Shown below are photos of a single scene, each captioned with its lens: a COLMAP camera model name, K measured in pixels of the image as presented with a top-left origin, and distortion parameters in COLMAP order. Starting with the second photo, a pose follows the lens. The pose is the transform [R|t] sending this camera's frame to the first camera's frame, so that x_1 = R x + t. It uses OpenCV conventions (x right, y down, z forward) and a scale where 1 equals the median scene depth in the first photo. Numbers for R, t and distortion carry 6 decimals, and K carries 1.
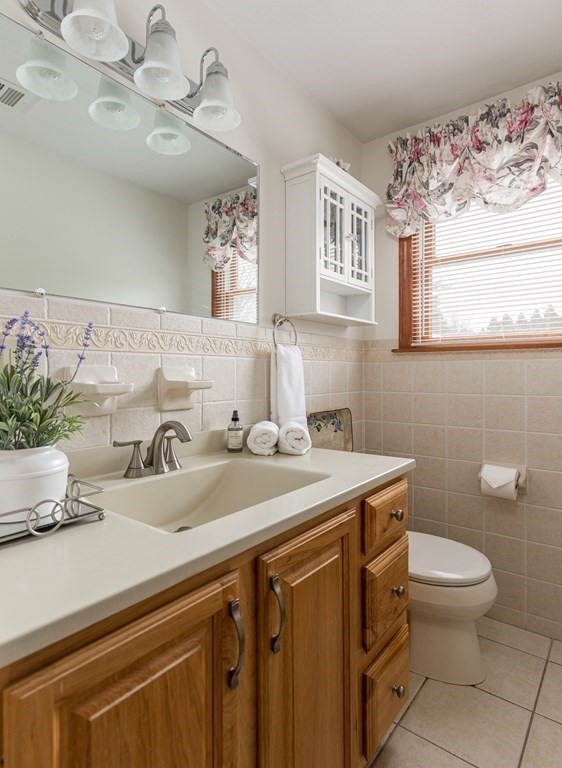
lens RADIAL K [[380.1, 0, 280.8], [0, 380.1, 374.5], [0, 0, 1]] dist [-0.002991, 0.000303]
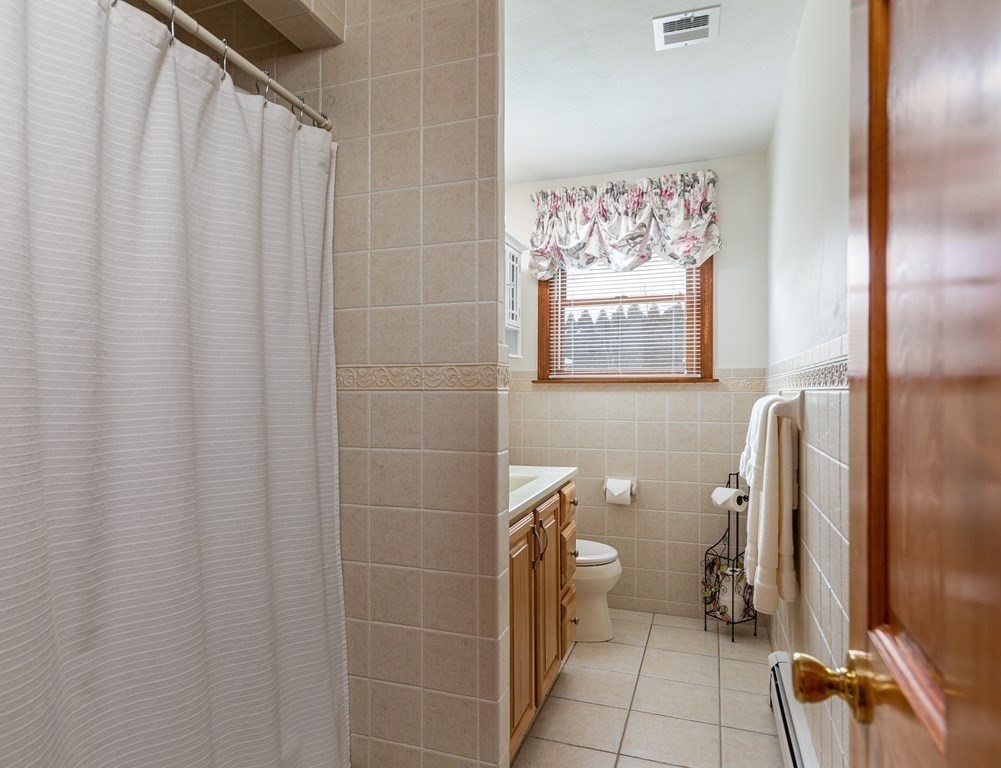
lens RADIAL K [[598.7, 0, 500.5], [0, 598.7, 384.0], [0, 0, 1]] dist [0.001265, -0.000163]
pose [[0.922151, 0.011314, 0.386663, -0.515075], [-0.006514, 0.999885, -0.013722, -0.035060], [-0.386774, 0.010135, 0.922119, -0.624203]]
